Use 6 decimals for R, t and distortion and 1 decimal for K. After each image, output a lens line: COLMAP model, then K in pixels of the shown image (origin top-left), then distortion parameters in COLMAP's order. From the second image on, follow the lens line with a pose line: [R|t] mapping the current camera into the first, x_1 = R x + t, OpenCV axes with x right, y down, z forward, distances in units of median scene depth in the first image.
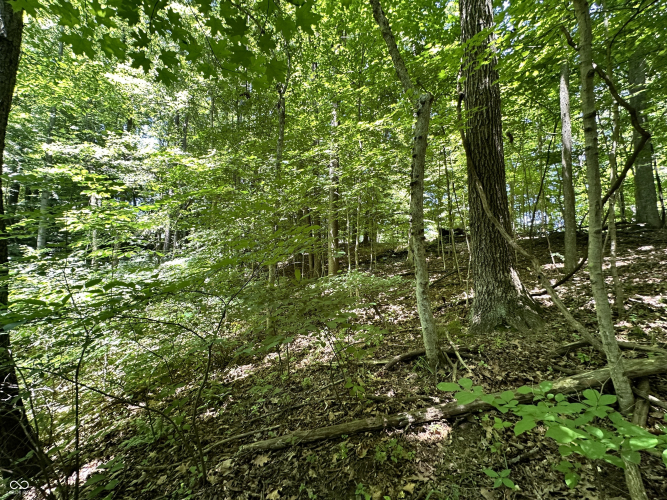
lens RADIAL K [[266.5, 0, 333.6], [0, 266.5, 250.4], [0, 0, 1]] dist [-0.001232, 0.001026]
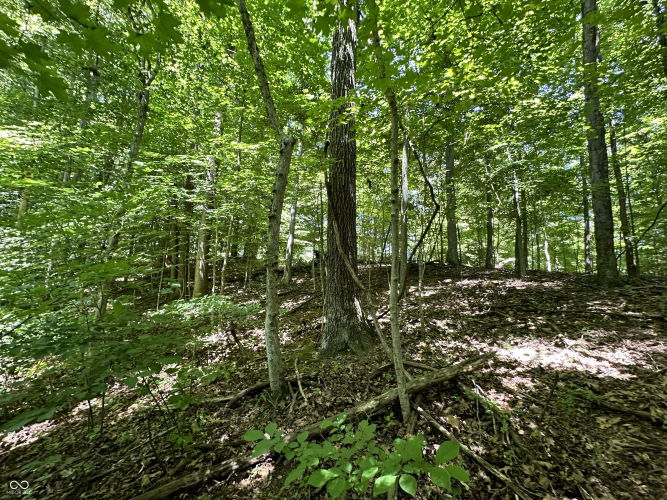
lens RADIAL K [[266.5, 0, 333.5], [0, 266.5, 249.8], [0, 0, 1]] dist [-0.001232, 0.001026]
pose [[0.906378, 0.085974, 0.413628, 0.094959], [-0.060179, 0.995365, -0.075020, -0.056846], [-0.418160, 0.043104, 0.907350, -0.030932]]
